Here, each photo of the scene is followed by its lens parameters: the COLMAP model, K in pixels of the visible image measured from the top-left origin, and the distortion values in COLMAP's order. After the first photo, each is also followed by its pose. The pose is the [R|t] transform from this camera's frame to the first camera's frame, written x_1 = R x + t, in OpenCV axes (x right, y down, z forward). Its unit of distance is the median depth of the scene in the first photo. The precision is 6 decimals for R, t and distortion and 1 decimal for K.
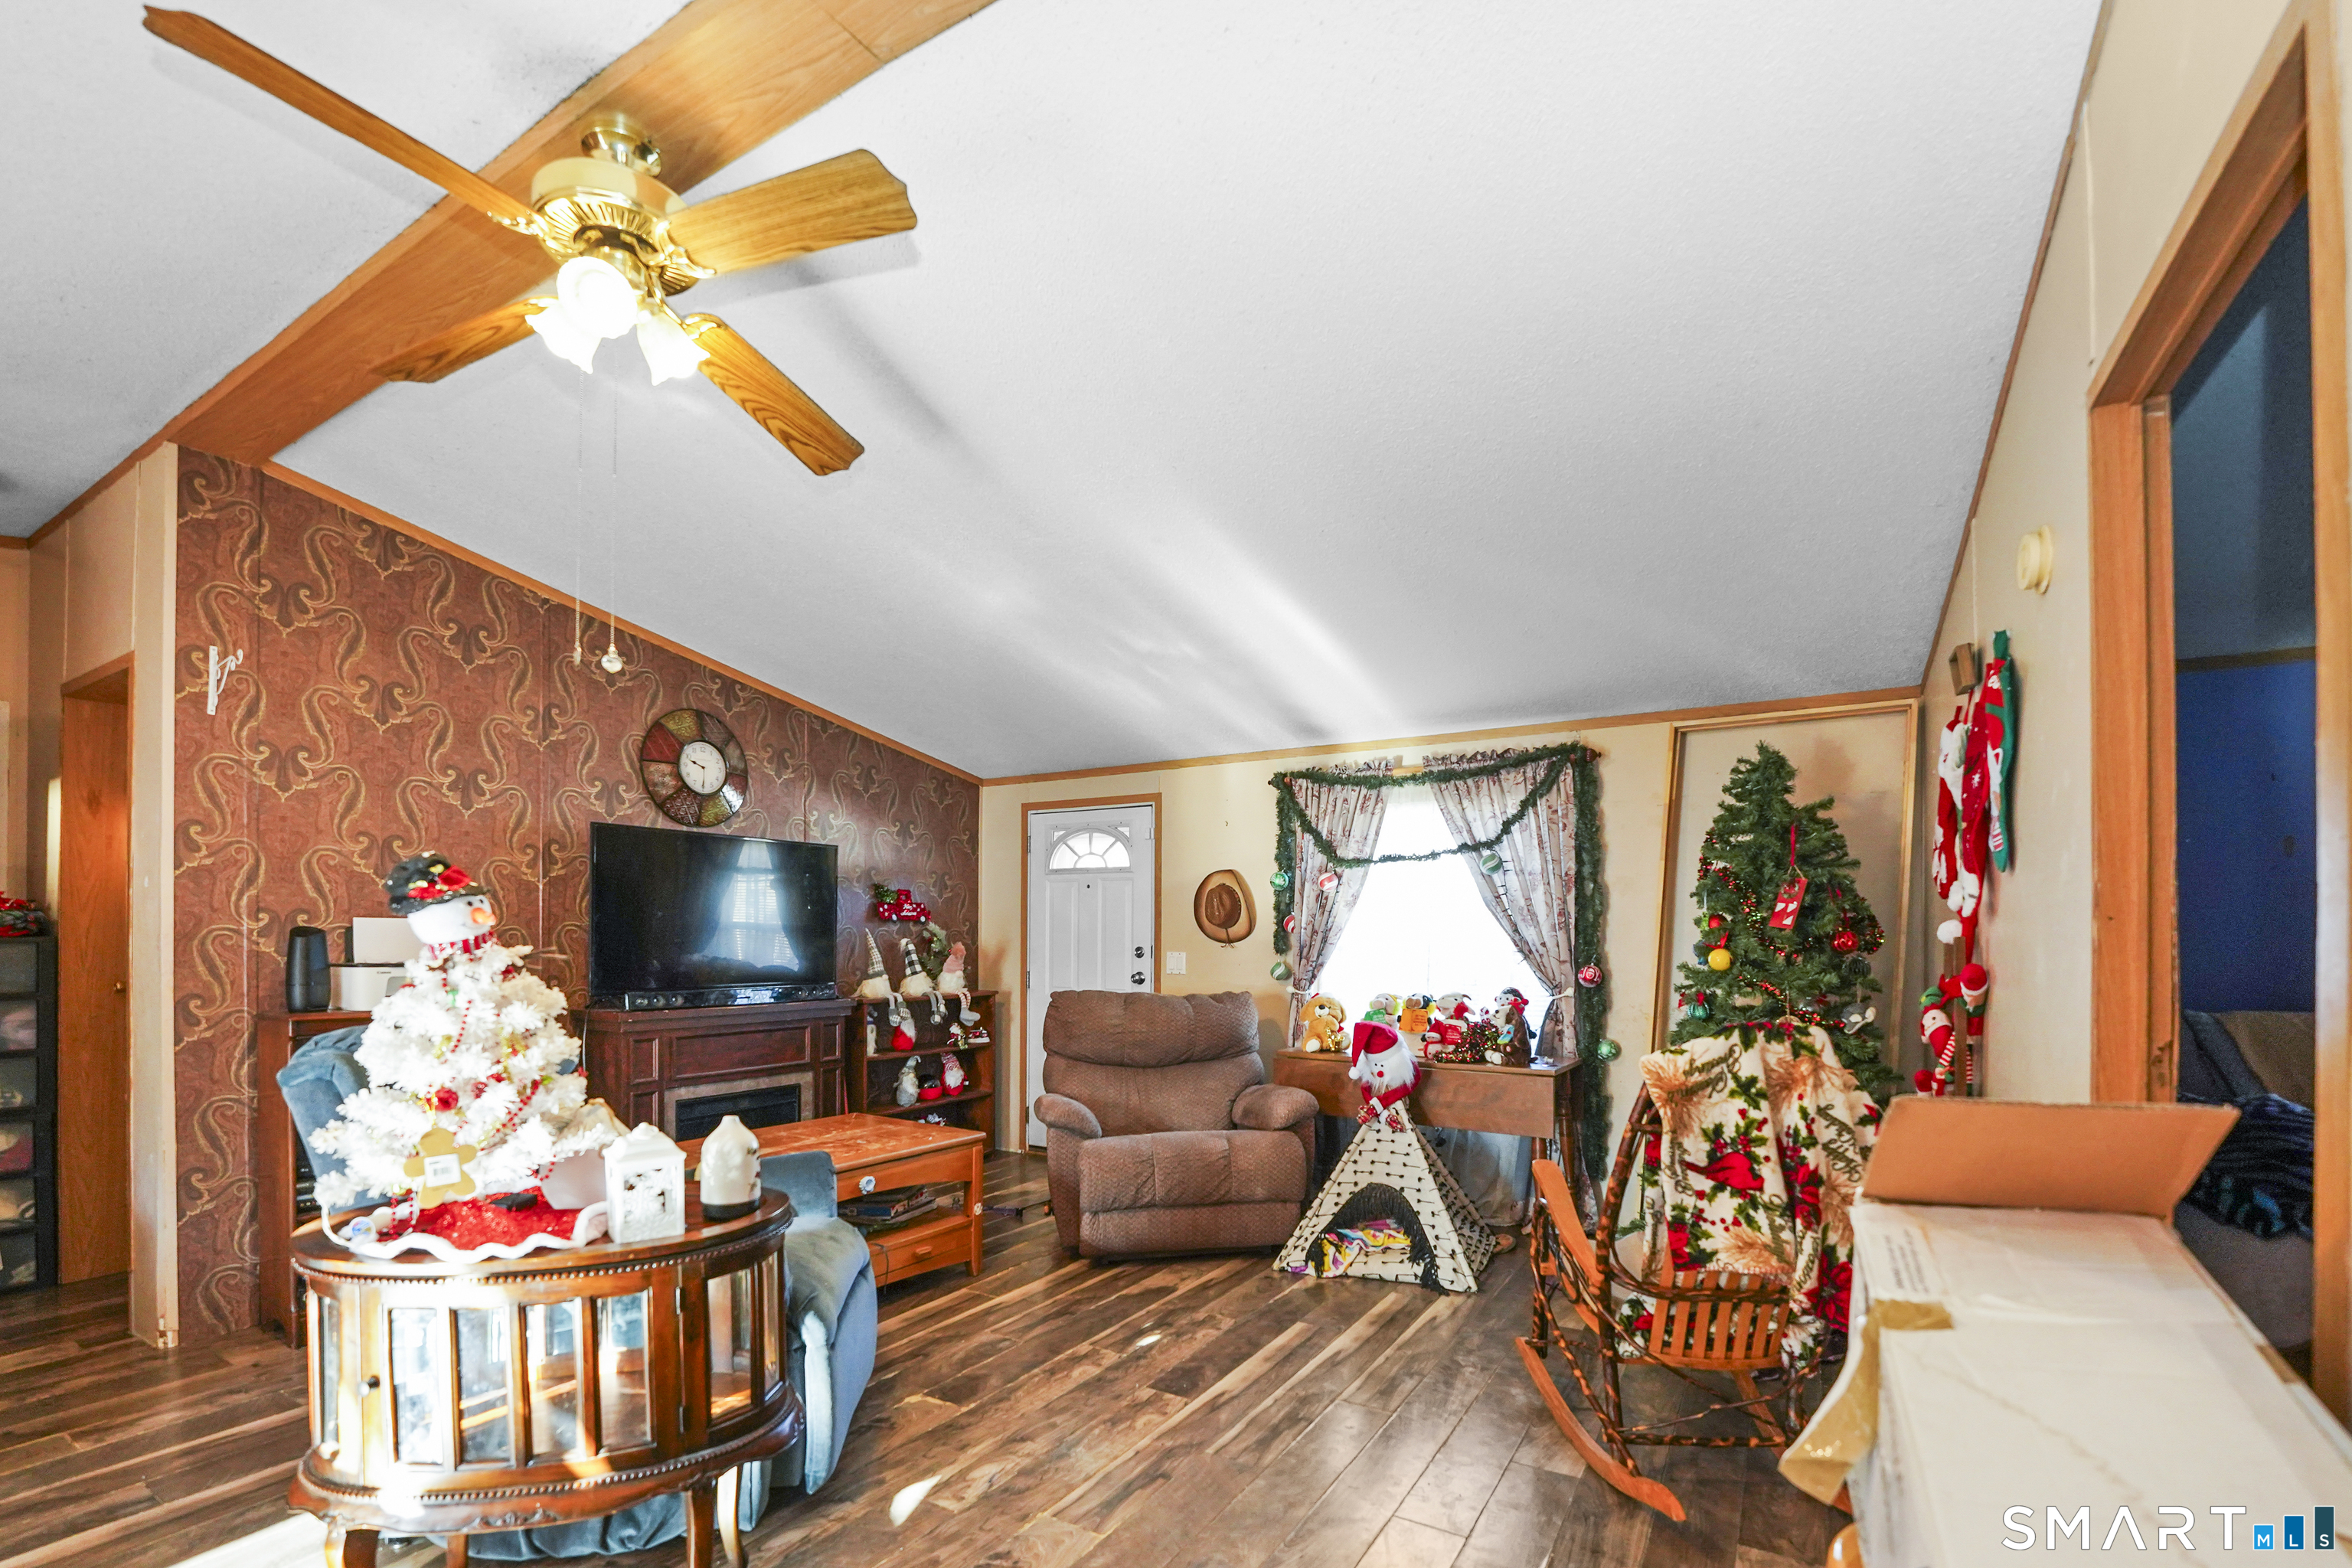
lens RADIAL K [[1020.1, 0, 1173.3], [0, 1020.1, 936.0], [0, 0, 1]] dist [-0.025441, -0.000241]
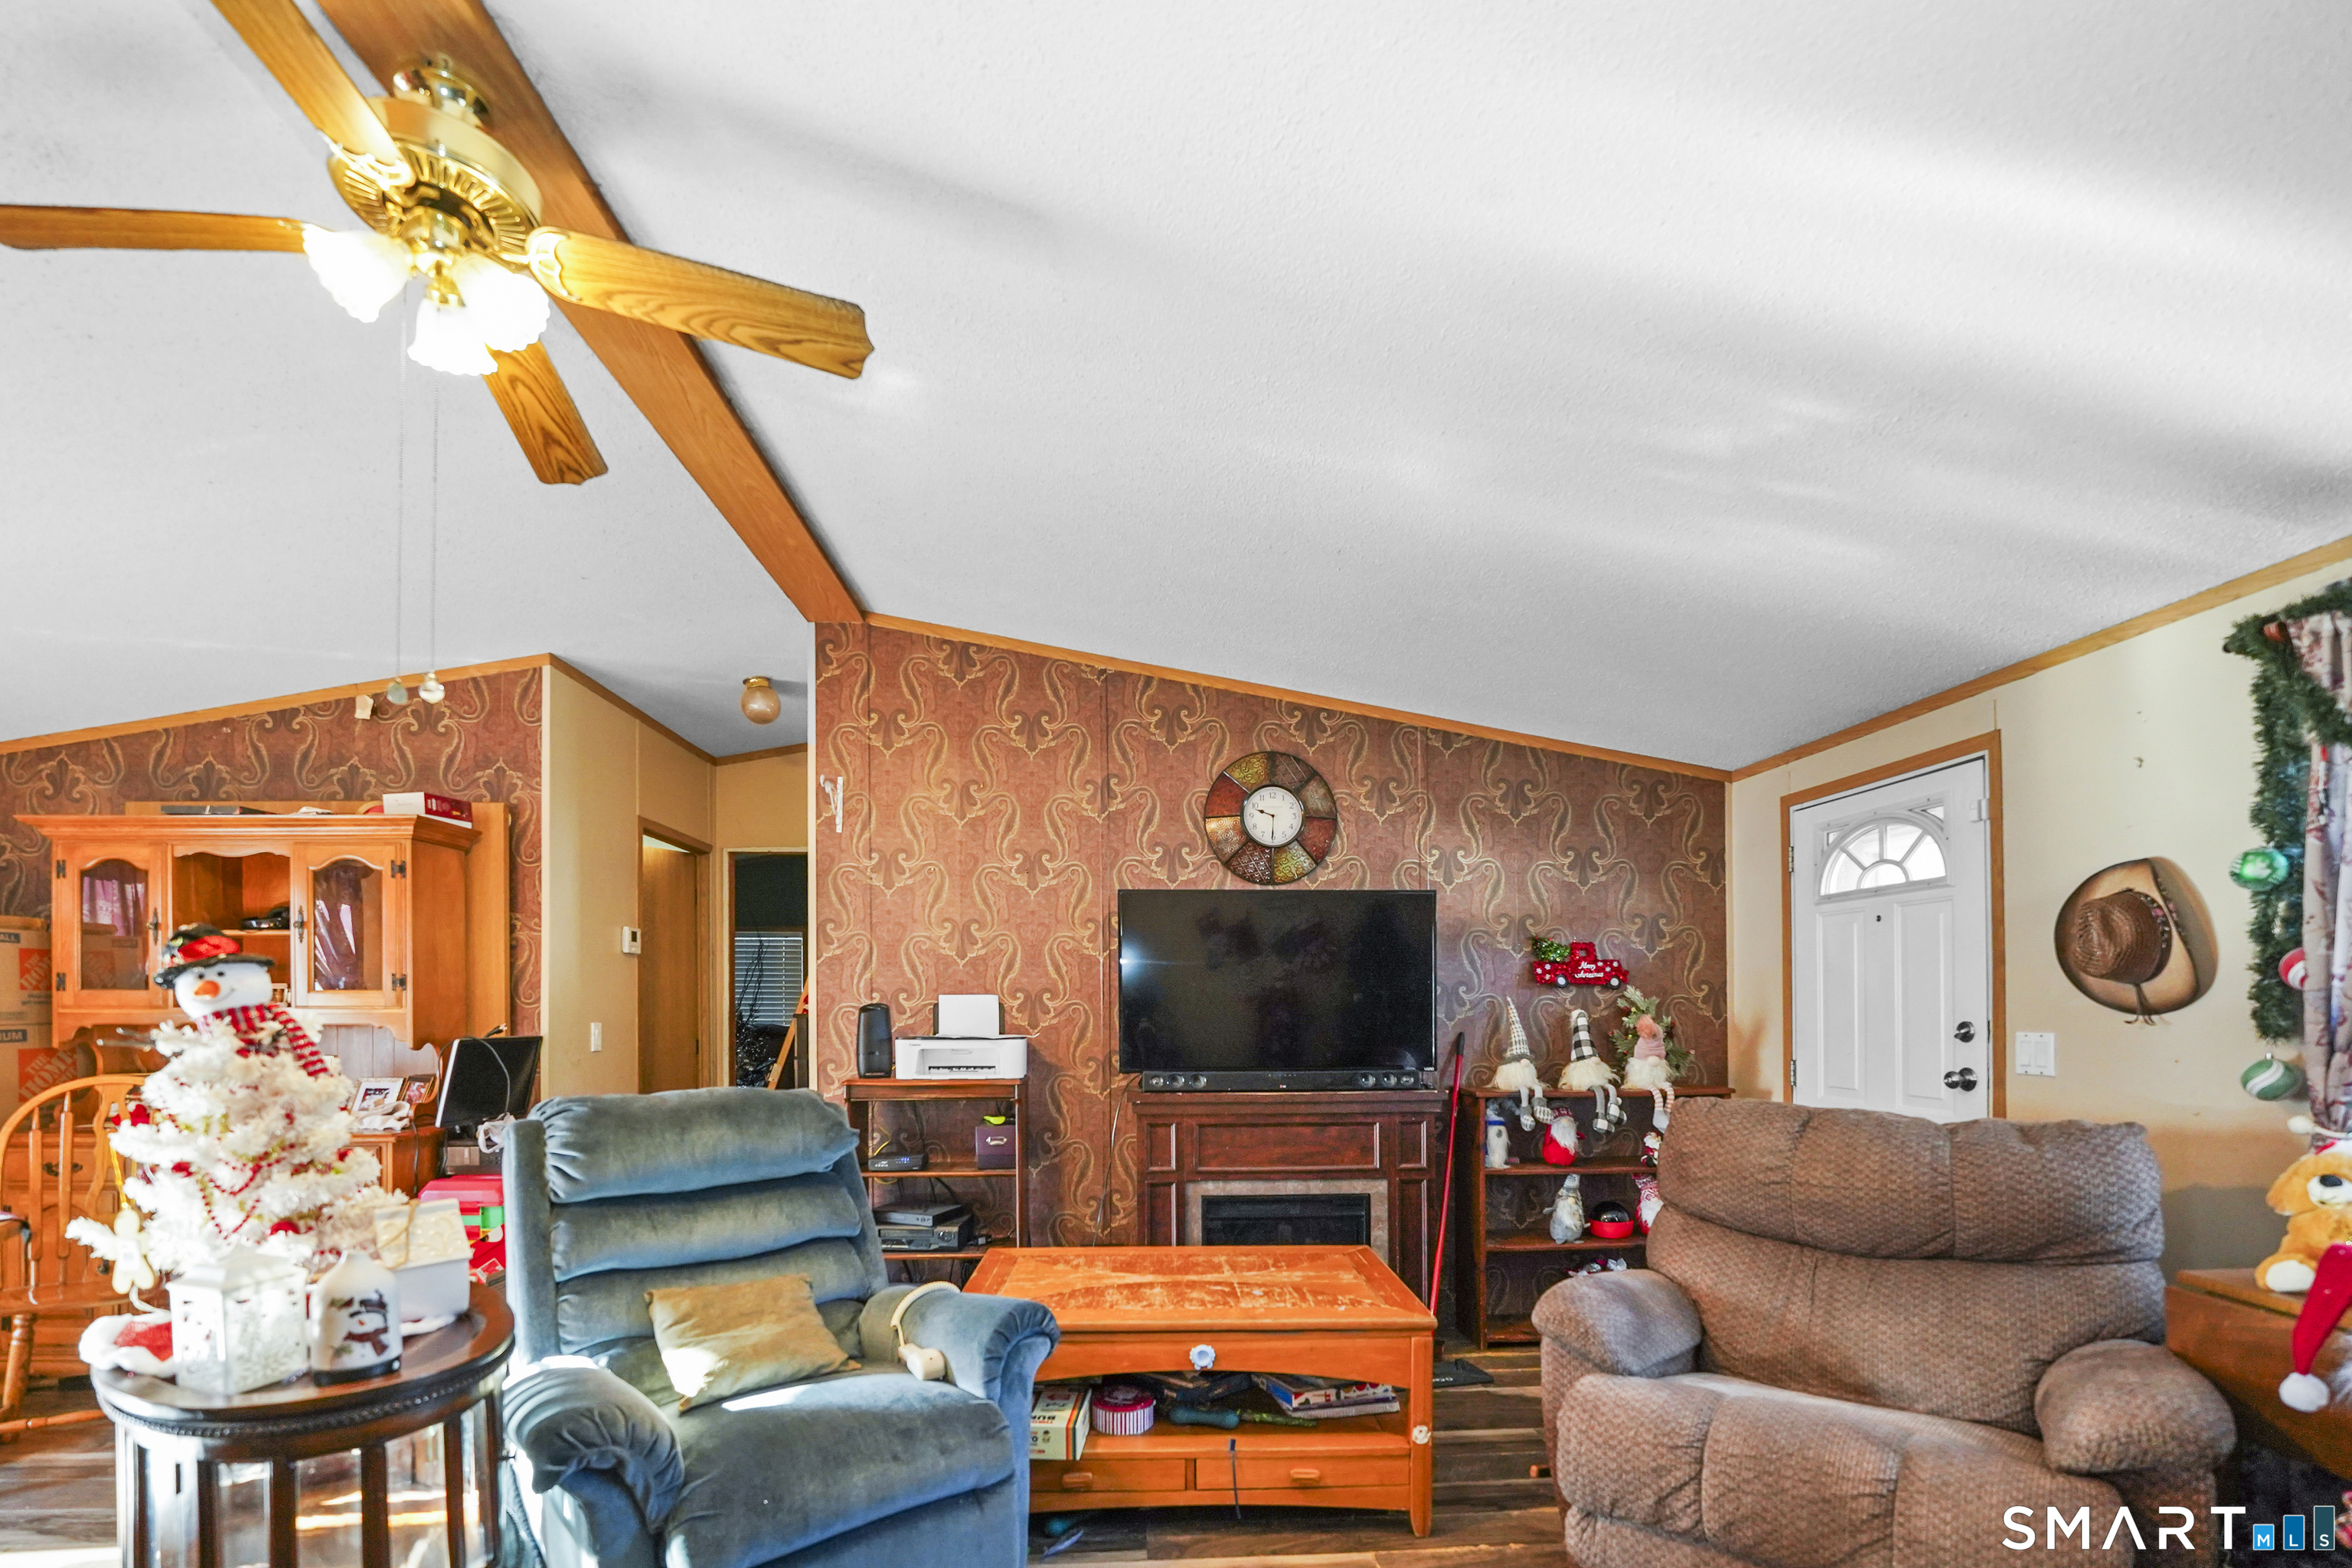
lens RADIAL K [[1022.1, 0, 1173.9], [0, 1022.1, 998.2], [0, 0, 1]] dist [-0.023135, -0.000089]
pose [[0.567042, -0.016238, -0.823529, 0.197295], [0.008412, 0.999868, -0.013923, 0.002366], [0.823646, 0.000967, 0.567103, 0.407639]]
